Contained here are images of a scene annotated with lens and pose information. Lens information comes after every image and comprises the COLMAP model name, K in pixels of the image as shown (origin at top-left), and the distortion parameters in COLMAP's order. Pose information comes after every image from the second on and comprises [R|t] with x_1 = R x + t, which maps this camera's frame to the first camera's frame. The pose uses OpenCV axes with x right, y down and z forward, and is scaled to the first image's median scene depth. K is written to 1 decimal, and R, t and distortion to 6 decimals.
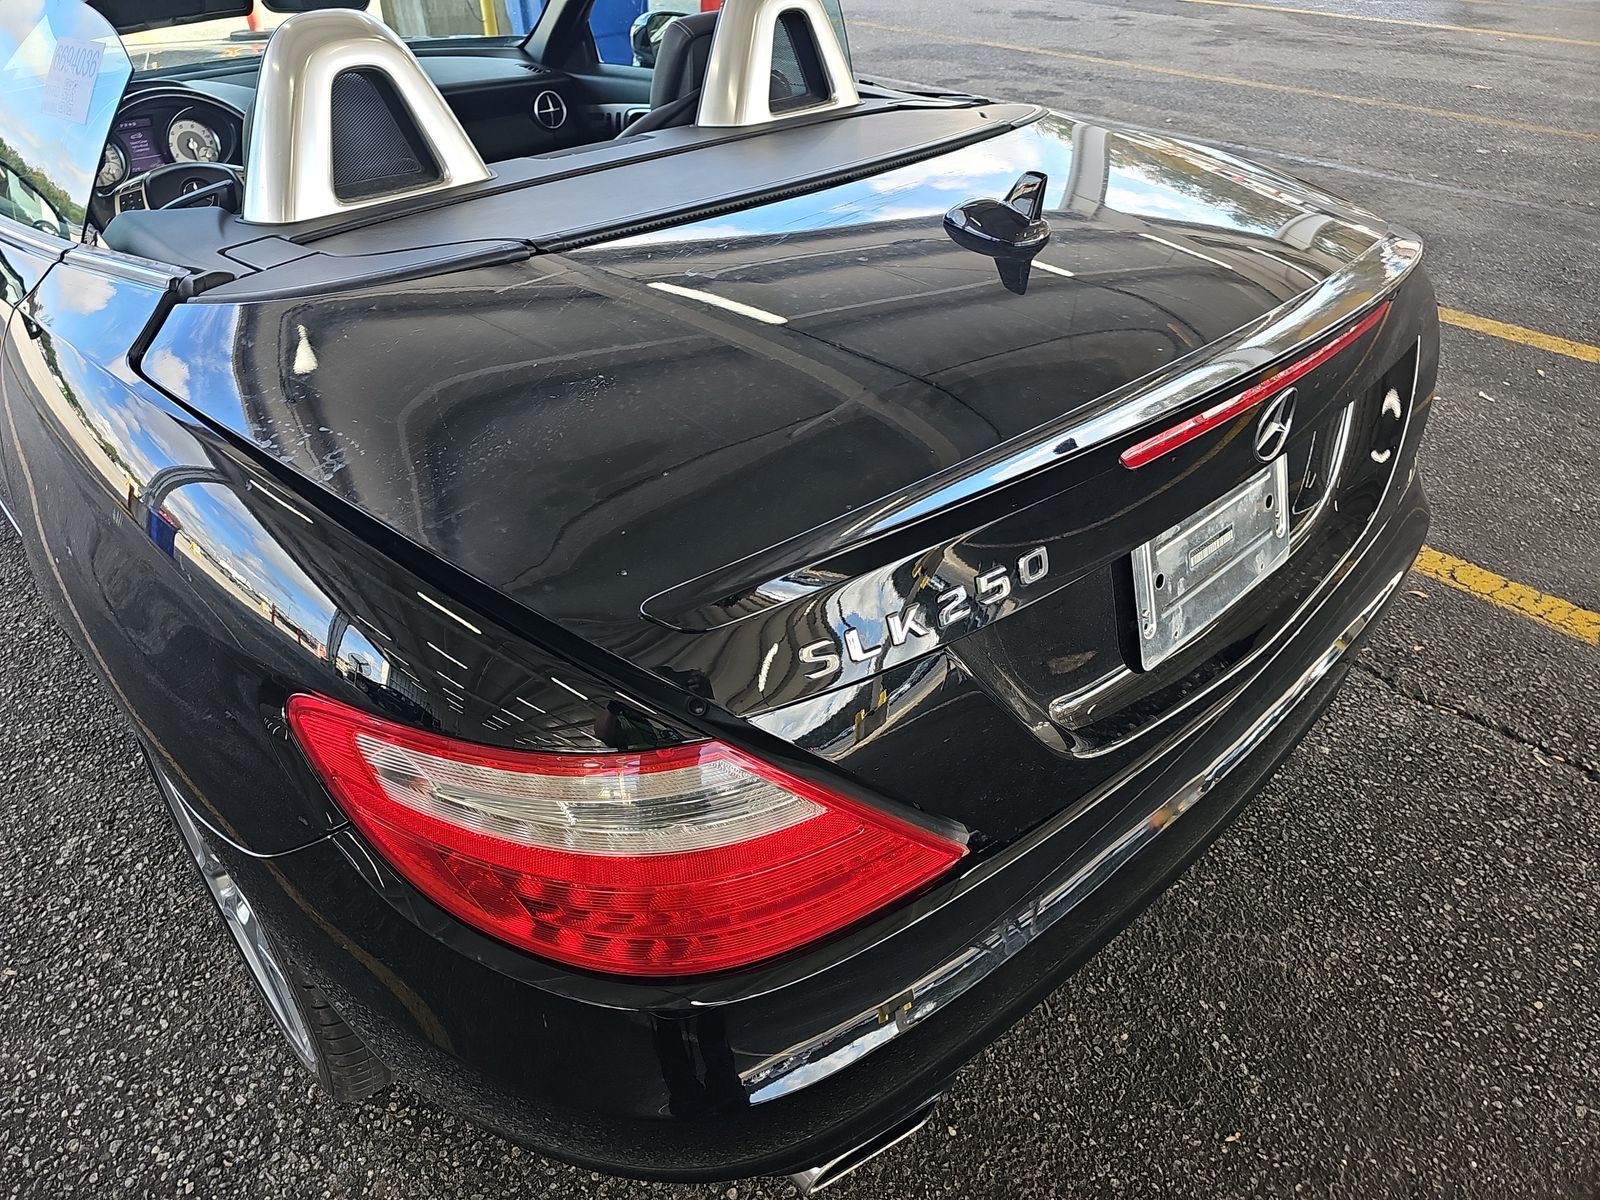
lens RADIAL K [[1072.9, 0, 788.6], [0, 1072.9, 585.5], [0, 0, 1]] dist [0.019308, -0.025733]
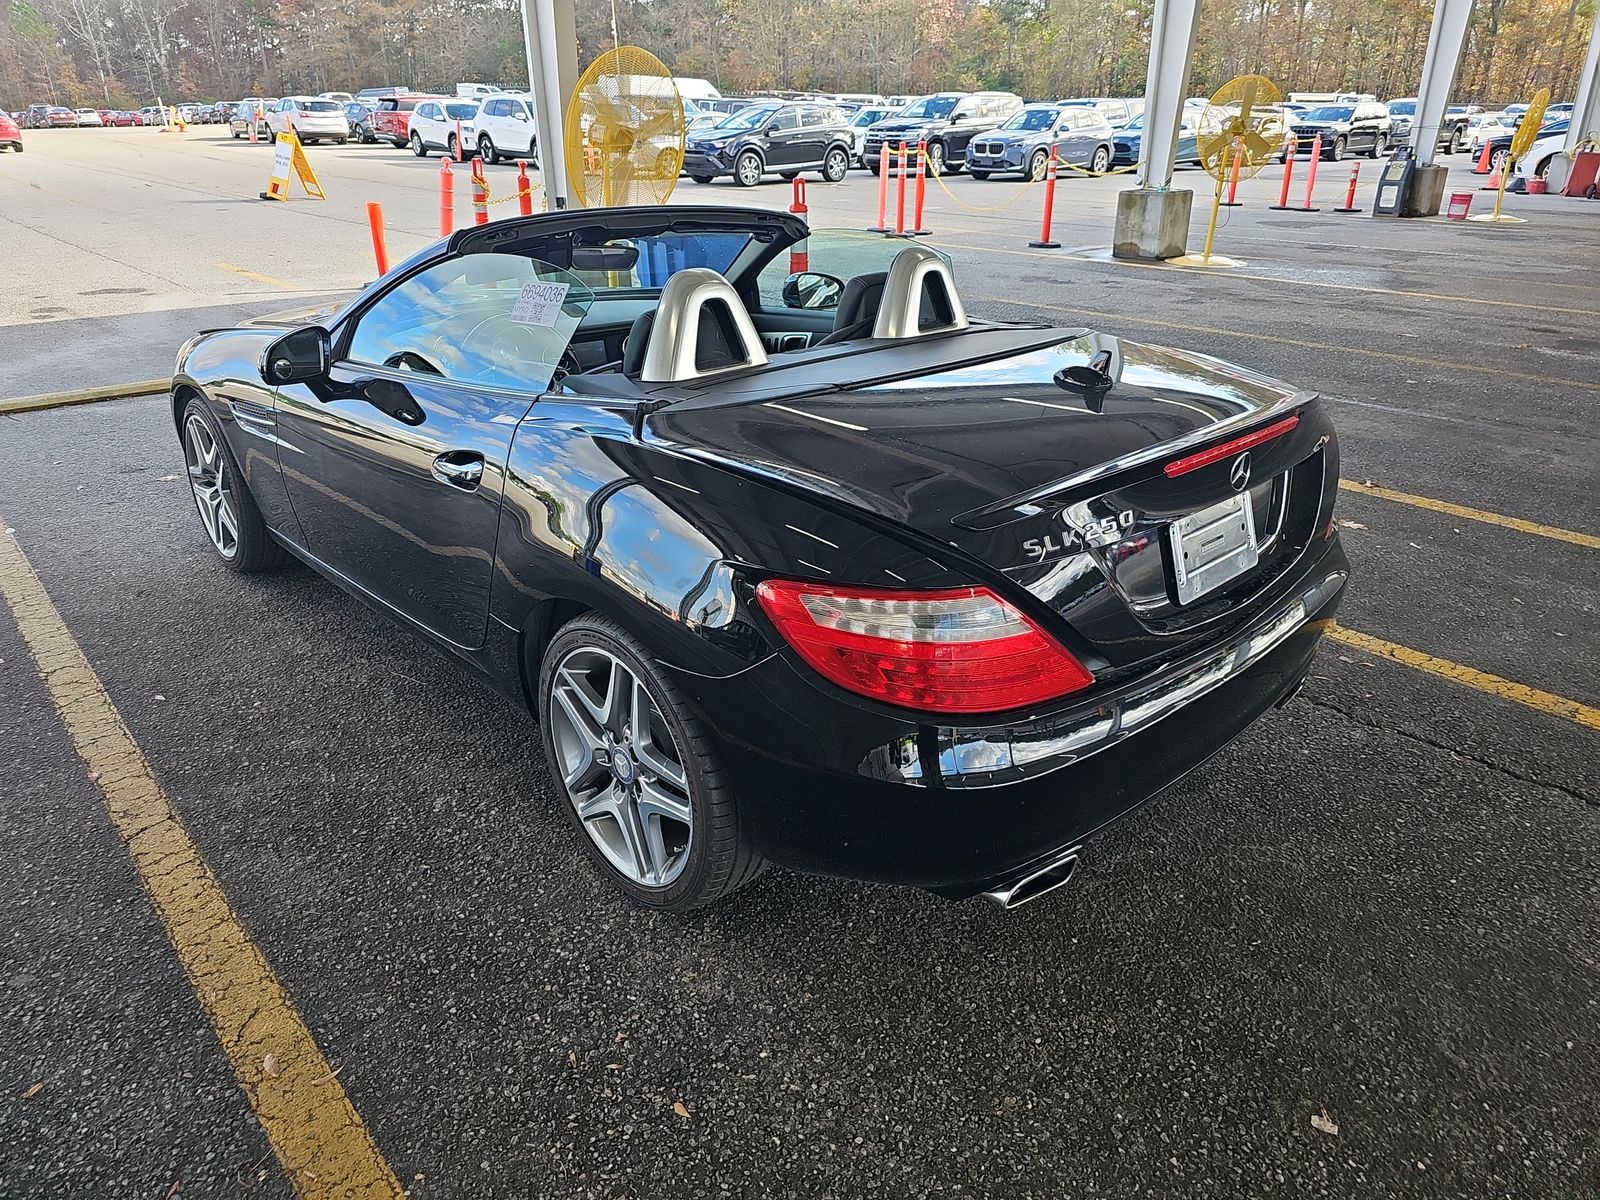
lens RADIAL K [[1072.9, 0, 814.8], [0, 1072.9, 588.8], [0, 0, 1]] dist [0.019308, -0.025733]
pose [[0.999847, 0.004478, 0.016887, -0.206938], [-0.000926, 0.978822, -0.204709, 0.274119], [-0.017446, 0.204662, 0.978677, -0.502126]]
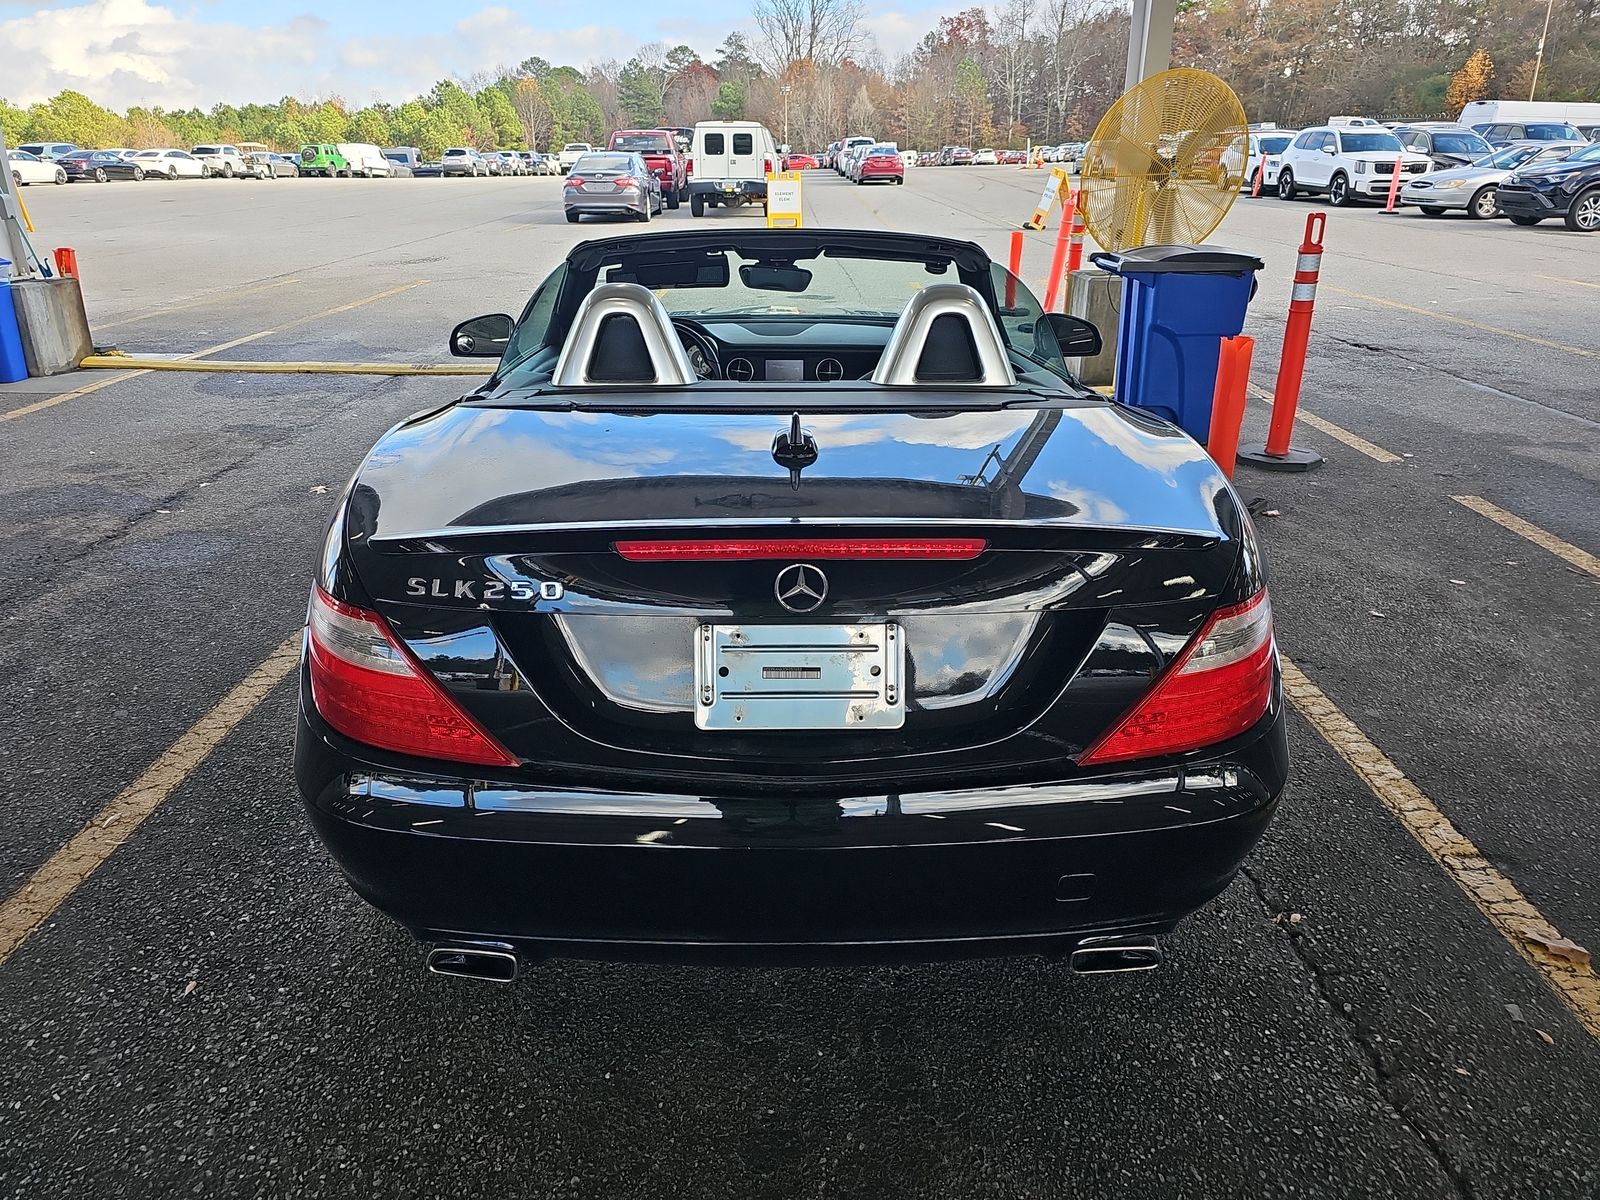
lens RADIAL K [[1072.9, 0, 791.1], [0, 1072.9, 594.1], [0, 0, 1]] dist [0.019308, -0.025733]
pose [[0.740099, 0.251938, -0.623523, 0.832737], [-0.385699, 0.918545, -0.086667, -0.006038], [0.550899, 0.304634, 0.776987, -0.079085]]
